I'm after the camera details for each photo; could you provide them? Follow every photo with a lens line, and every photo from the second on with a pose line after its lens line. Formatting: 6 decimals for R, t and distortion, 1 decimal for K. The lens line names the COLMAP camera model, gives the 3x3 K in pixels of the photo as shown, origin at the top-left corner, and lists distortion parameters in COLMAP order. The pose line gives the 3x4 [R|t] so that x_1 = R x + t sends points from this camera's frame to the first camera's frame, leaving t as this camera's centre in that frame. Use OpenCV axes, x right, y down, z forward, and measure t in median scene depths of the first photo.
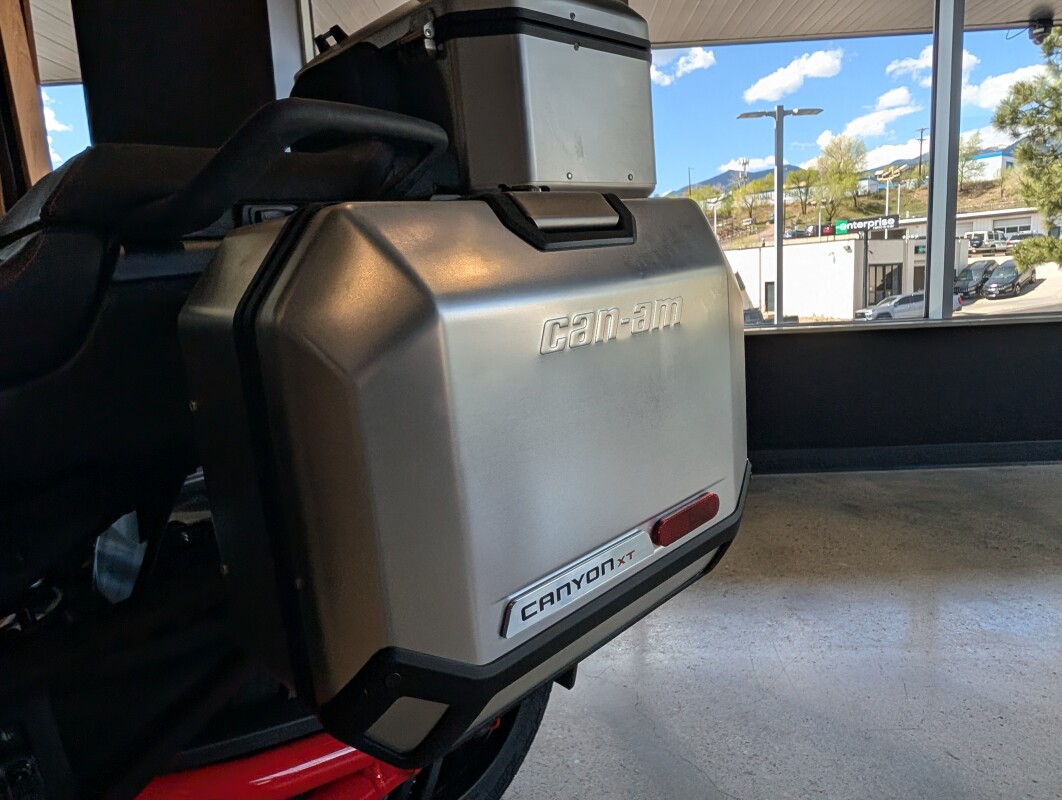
lens RADIAL K [[700.7, 0, 527.8], [0, 700.7, 398.1], [0, 0, 1]] dist [0.000850, -0.000925]
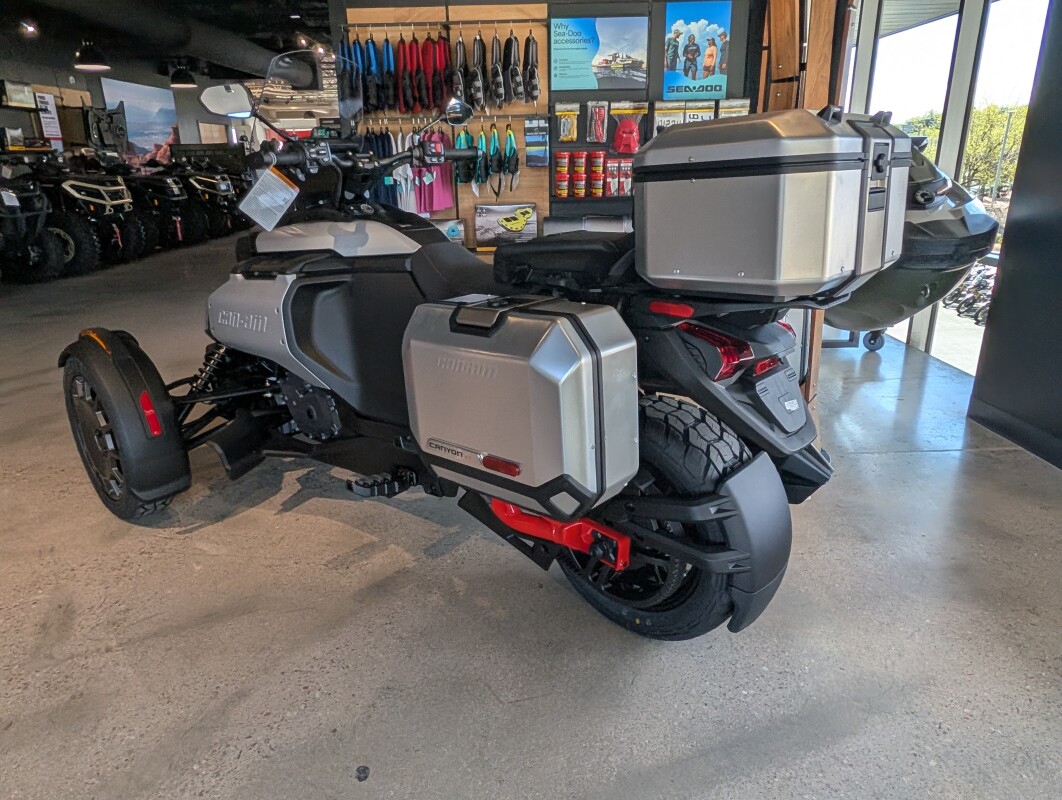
lens RADIAL K [[700.7, 0, 527.8], [0, 700.7, 398.1], [0, 0, 1]] dist [0.000850, -0.000925]
pose [[0.035232, 0.370727, -0.928073, 2.219263], [-0.132150, 0.922223, 0.363374, -0.836940], [0.990603, 0.109843, 0.081483, 0.922884]]
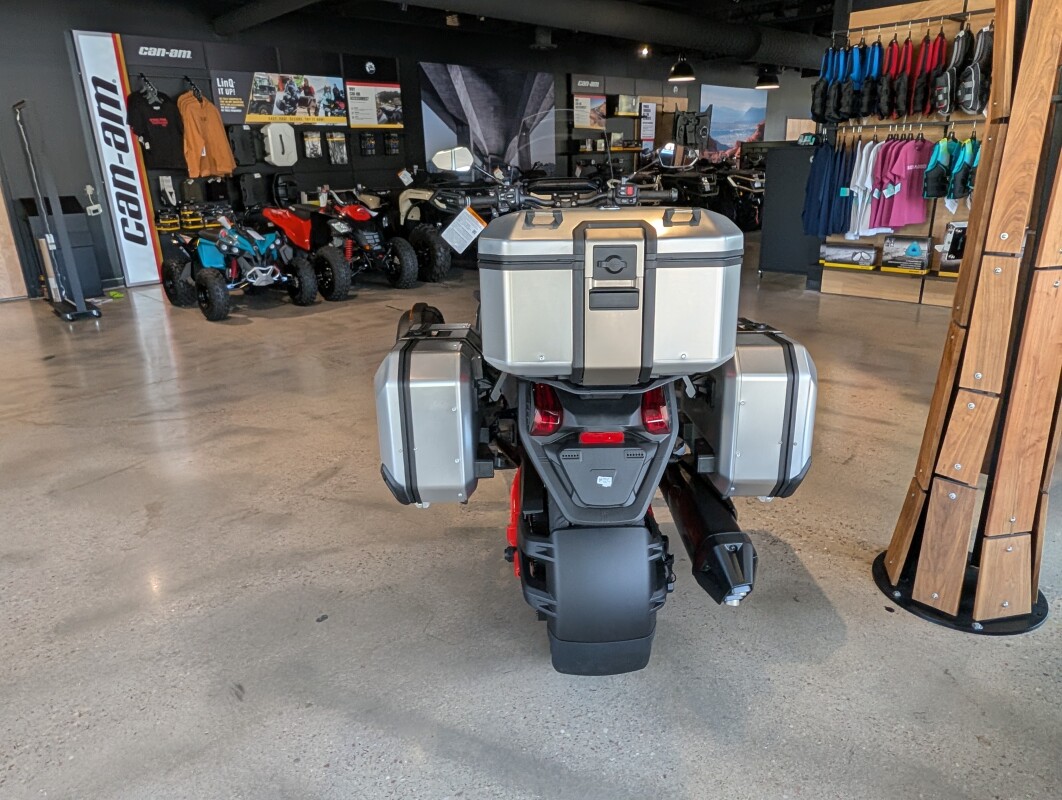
lens RADIAL K [[700.7, 0, 527.8], [0, 700.7, 398.1], [0, 0, 1]] dist [0.000850, -0.000925]
pose [[-0.701099, 0.290891, -0.651032, 1.745050], [-0.052212, 0.889614, 0.453720, -1.436949], [0.711150, 0.352094, -0.608519, 3.259681]]
